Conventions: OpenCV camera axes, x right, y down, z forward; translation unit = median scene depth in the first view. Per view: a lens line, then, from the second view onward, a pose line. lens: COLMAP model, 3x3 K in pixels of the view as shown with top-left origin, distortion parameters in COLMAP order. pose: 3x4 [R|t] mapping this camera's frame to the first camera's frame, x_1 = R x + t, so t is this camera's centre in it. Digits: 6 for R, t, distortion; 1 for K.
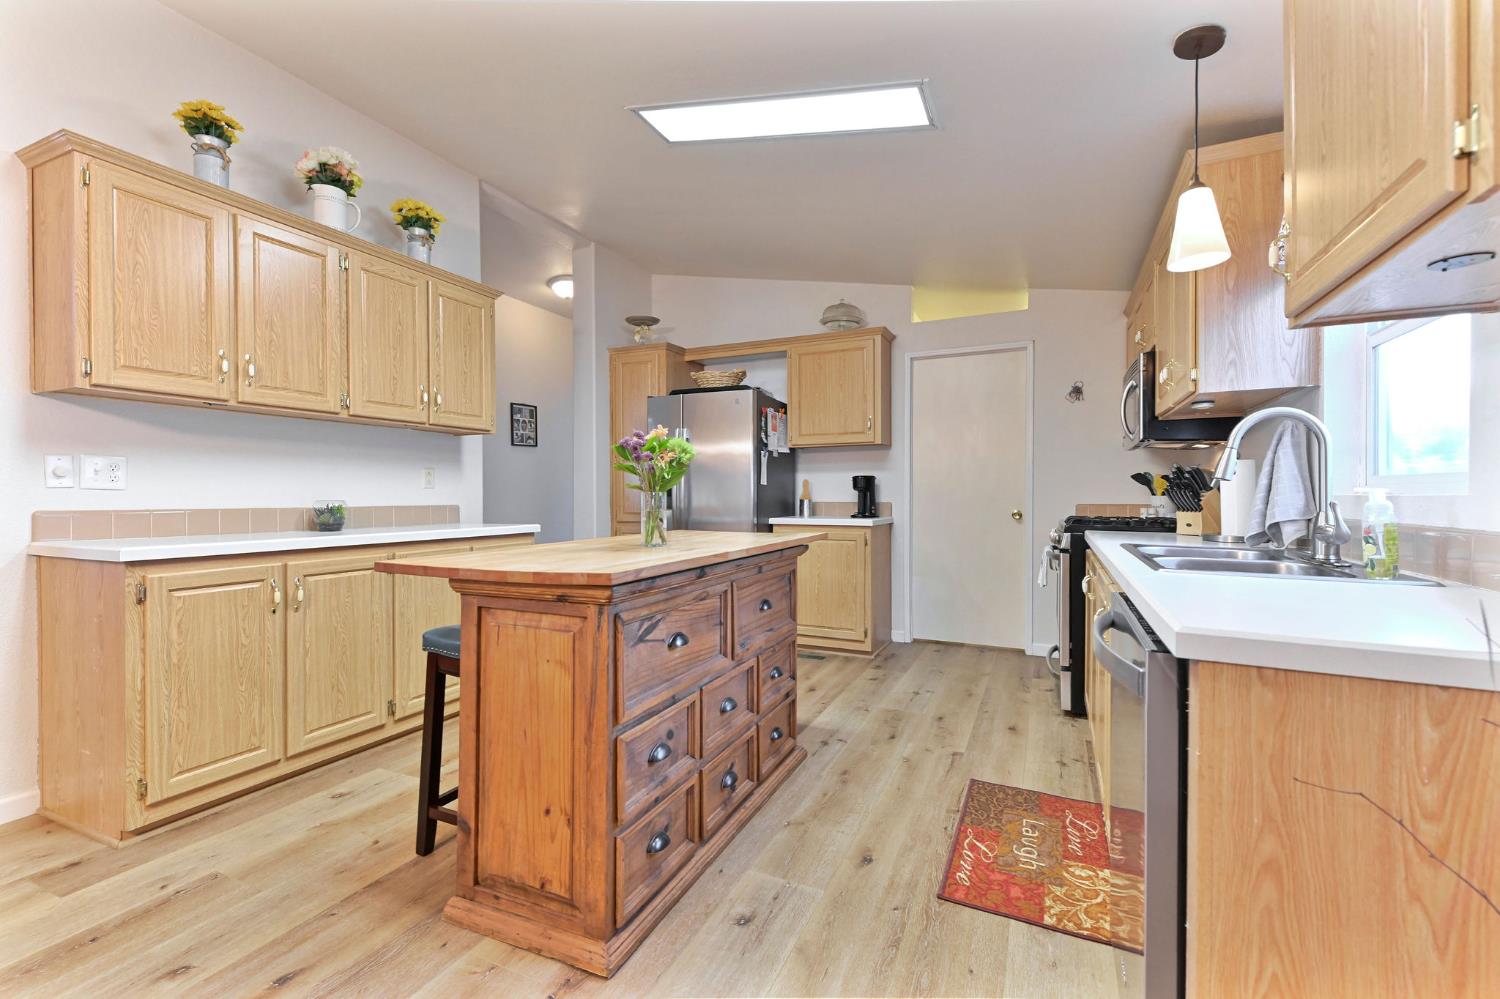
lens RADIAL K [[642.7, 0, 734.3], [0, 642.7, 498.9], [0, 0, 1]] dist [0.009763, -0.000177]
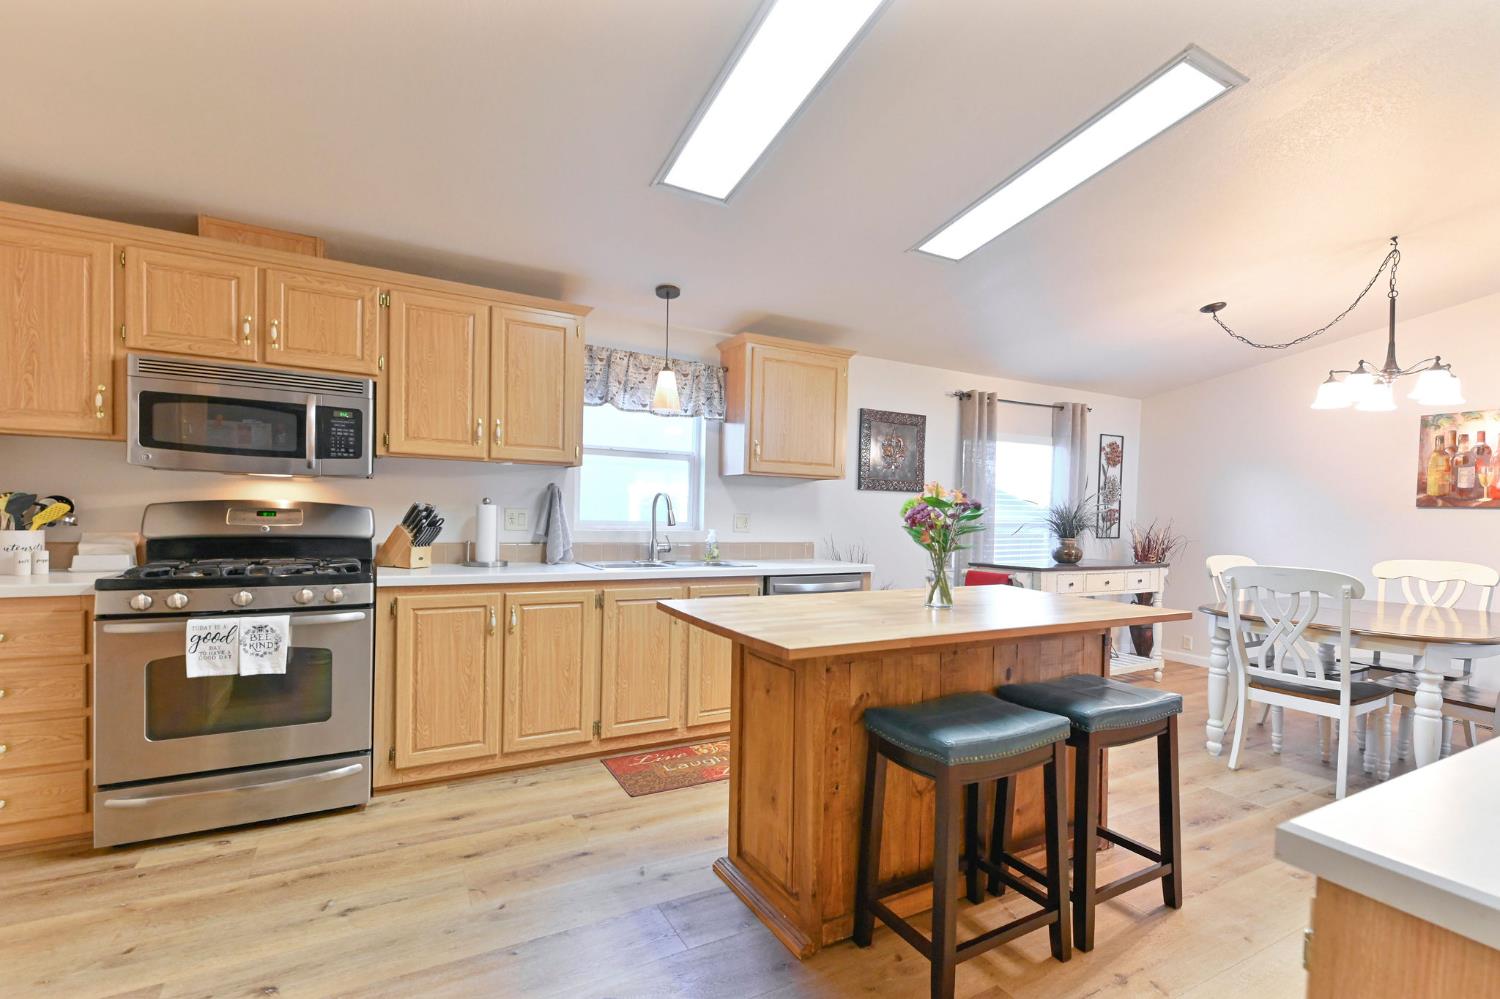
lens RADIAL K [[644.3, 0, 719.6], [0, 644.3, 526.1], [0, 0, 1]] dist [0.005465, -0.000106]
pose [[-0.787942, -0.036973, 0.614639, -0.454557], [-0.020332, 0.999214, 0.034042, -0.076168], [-0.615414, 0.014326, -0.788074, 1.944904]]
